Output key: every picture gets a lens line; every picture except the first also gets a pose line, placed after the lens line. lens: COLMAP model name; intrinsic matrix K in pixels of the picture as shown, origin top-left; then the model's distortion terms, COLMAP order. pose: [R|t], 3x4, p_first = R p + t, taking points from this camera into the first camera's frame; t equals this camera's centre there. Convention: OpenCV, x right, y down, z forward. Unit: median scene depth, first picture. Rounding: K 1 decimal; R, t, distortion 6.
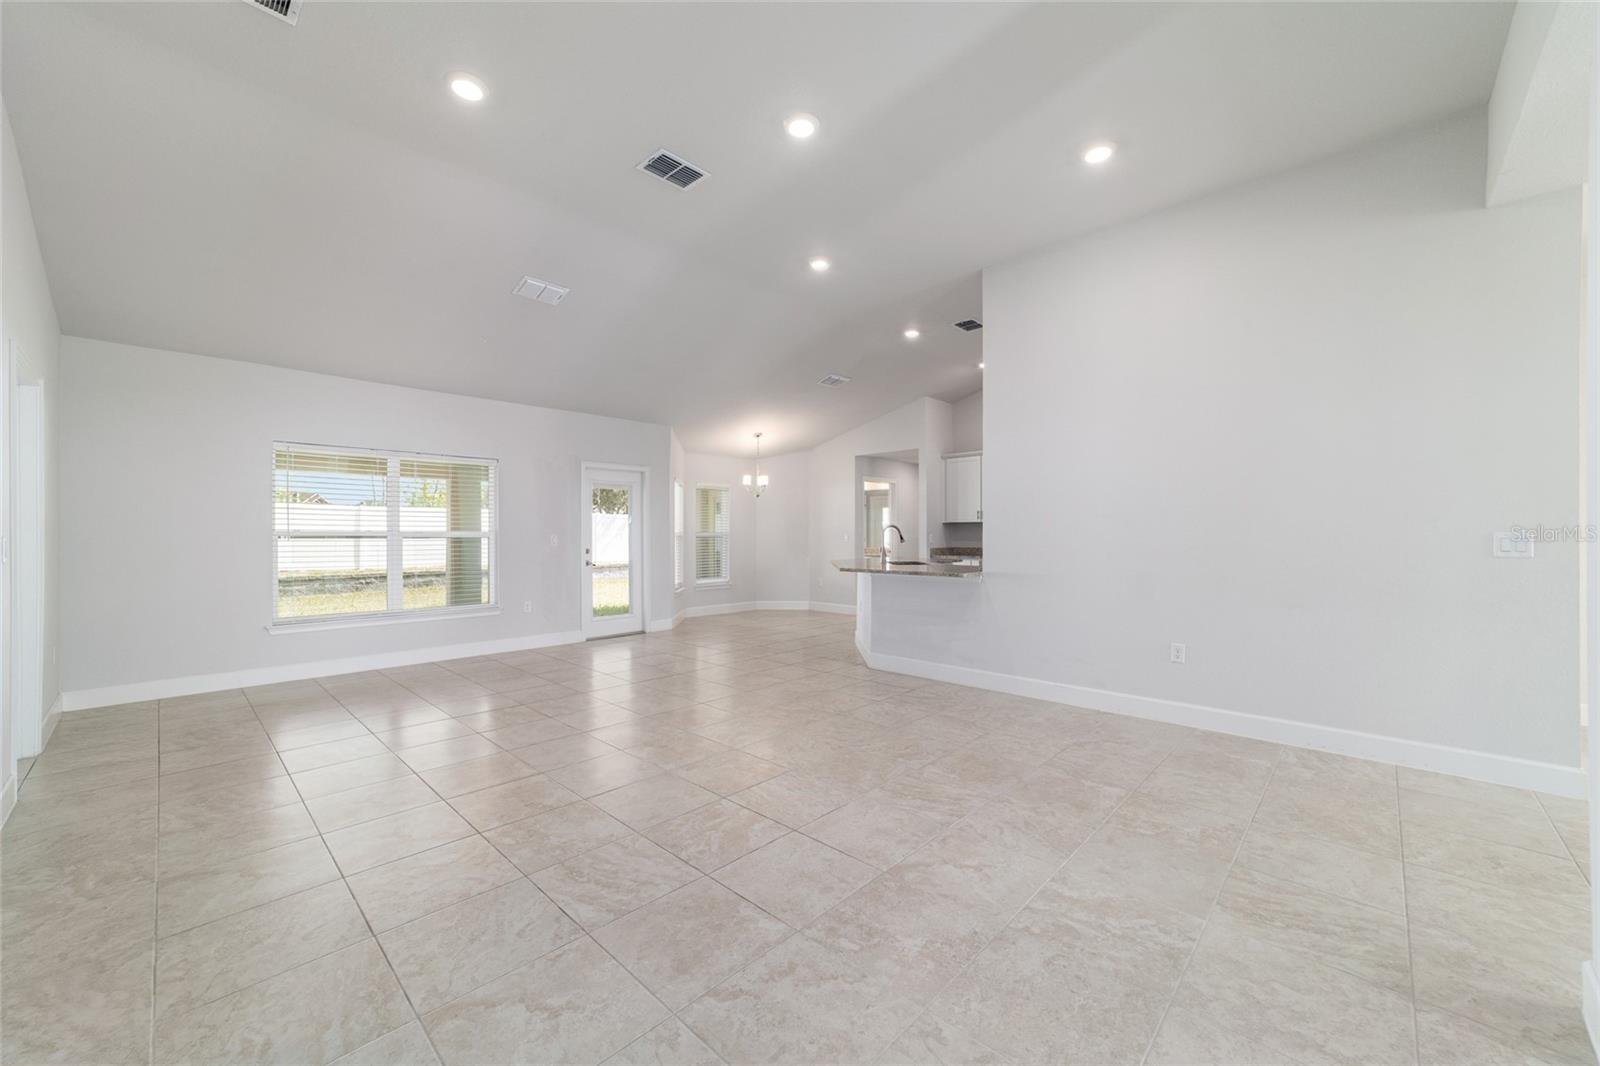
lens RADIAL K [[616.7, 0, 800.0], [0, 616.7, 533.0], [0, 0, 1]] dist [-0.019217, 0.008740]
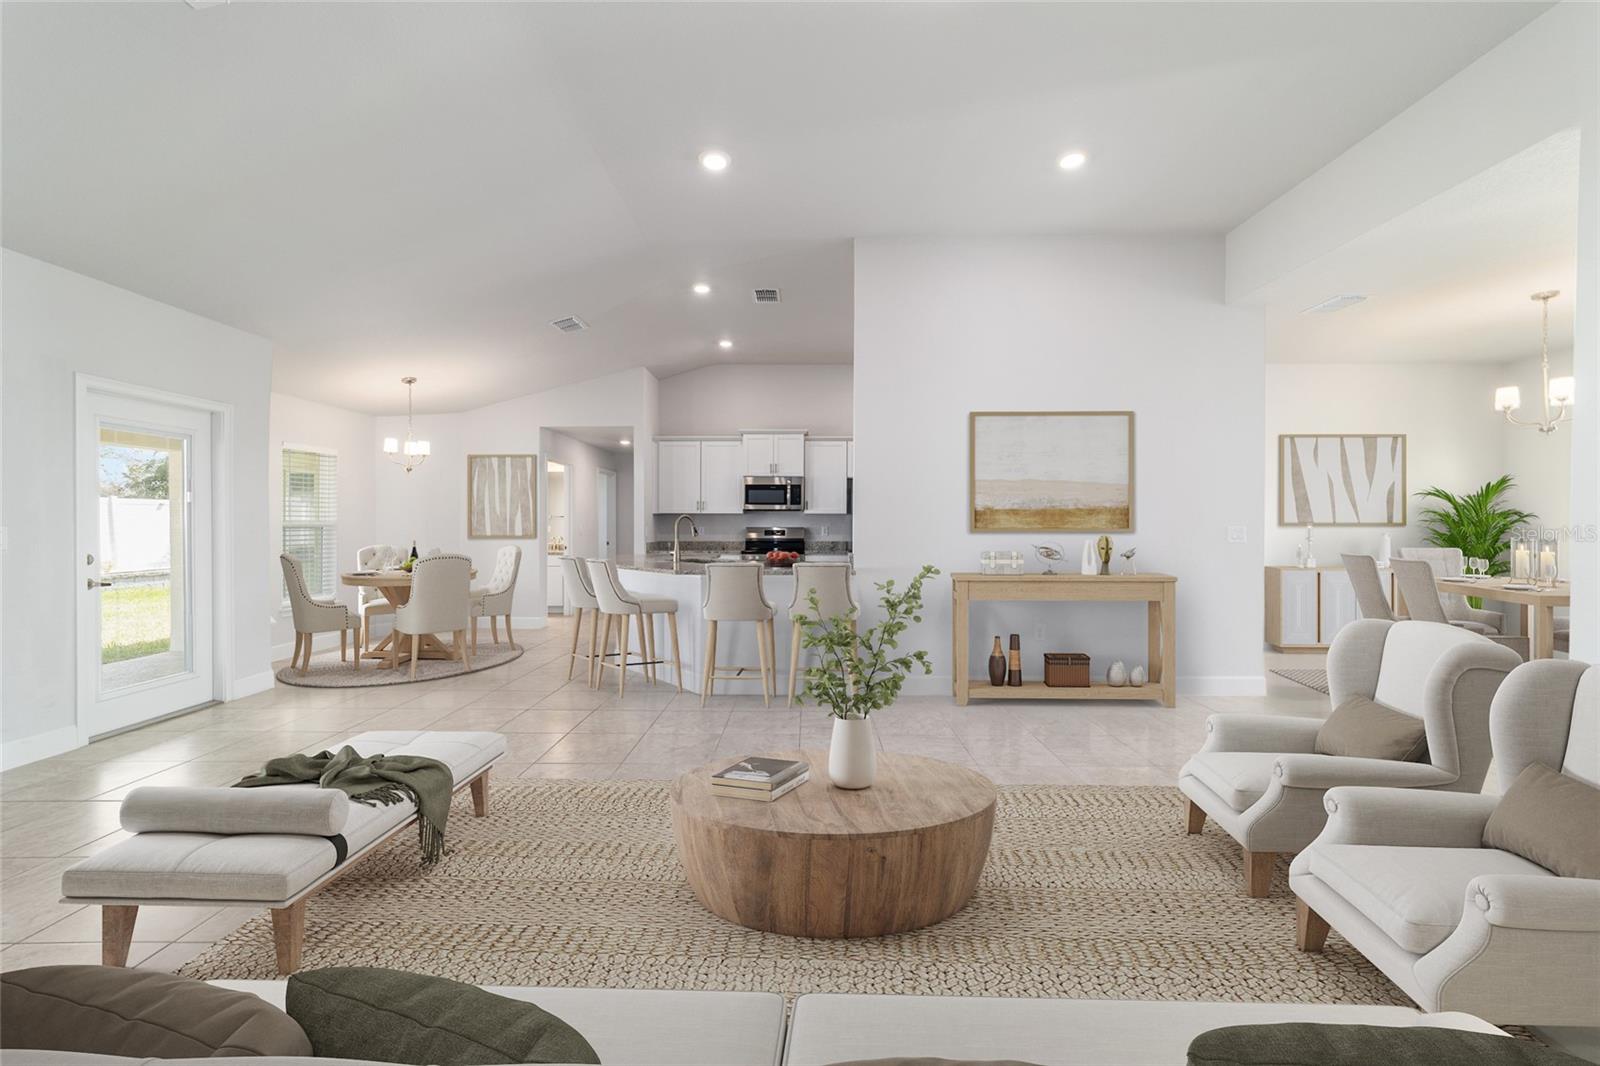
lens RADIAL K [[620.4, 0, 798.8], [0, 620.4, 529.4], [0, 0, 1]] dist [-0.014577, 0.008956]
pose [[0.733775, 0.001552, 0.679391, -0.545347], [-0.003776, 0.999991, 0.001794, 0.005761], [-0.679382, -0.003881, 0.733774, 0.526954]]
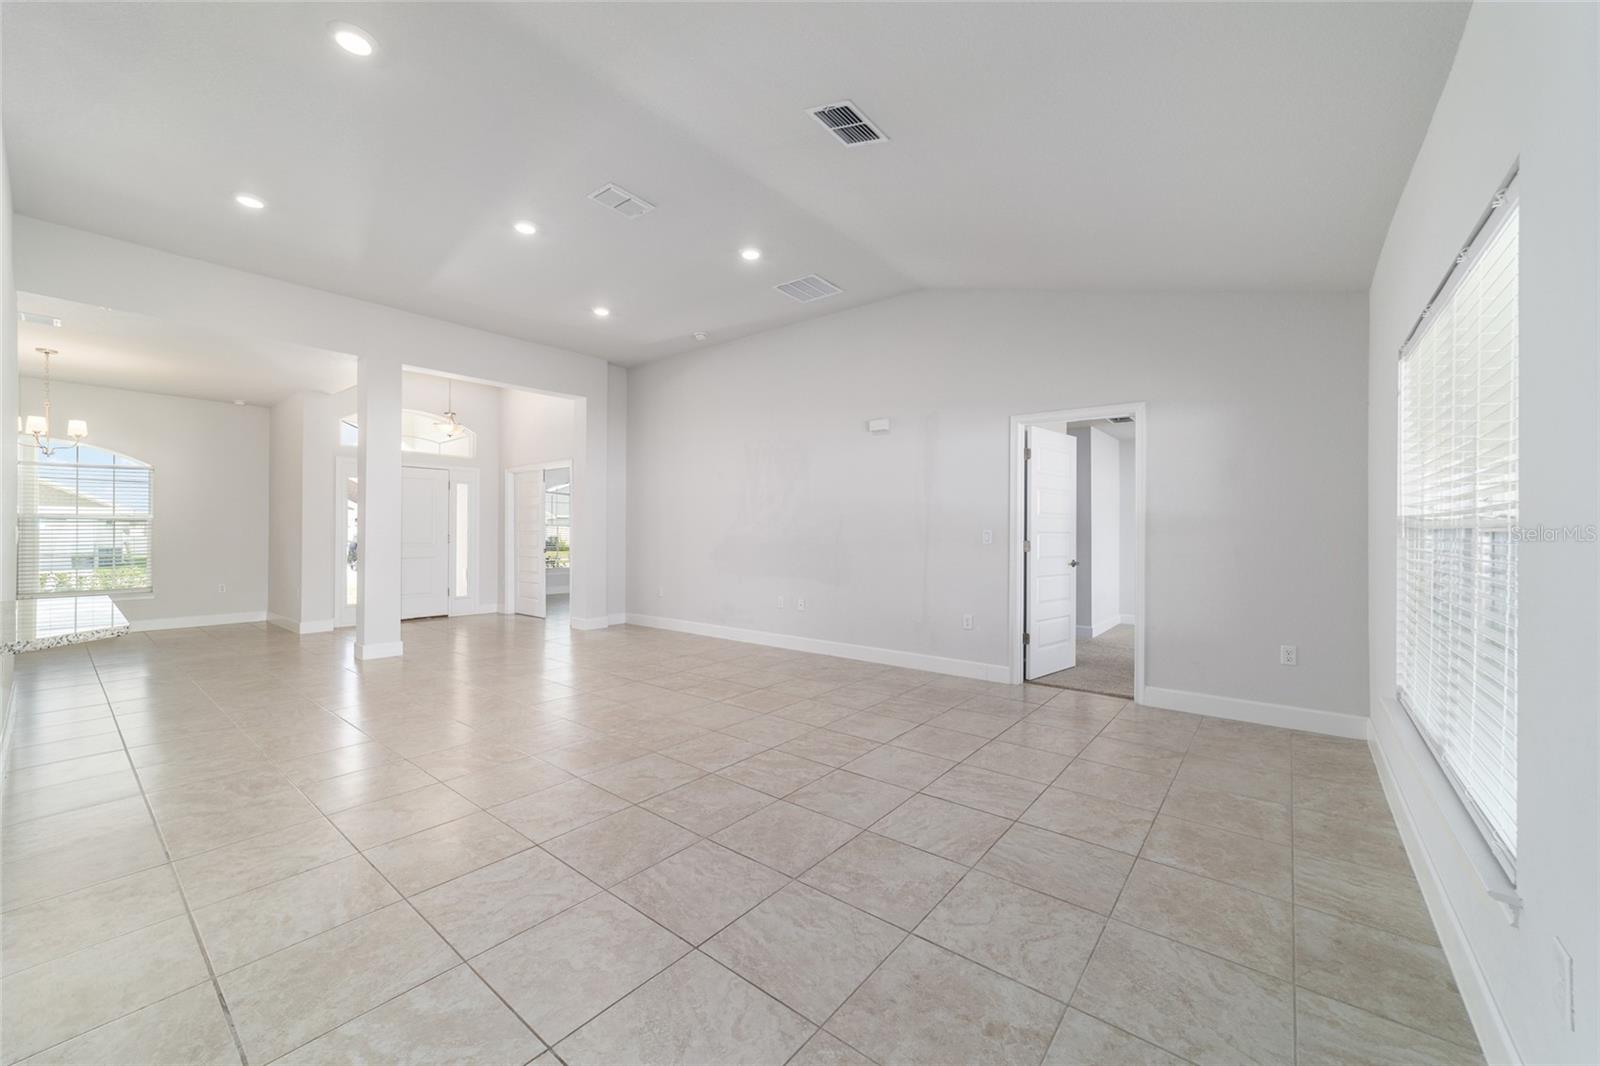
lens RADIAL K [[616.7, 0, 797.9], [0, 616.7, 529.5], [0, 0, 1]] dist [-0.018646, 0.008231]
pose [[-0.996797, 0.002690, -0.079934, -0.445117], [0.002722, 0.999996, -0.000285, 0.002629], [0.079933, -0.000502, -0.996800, 2.173984]]
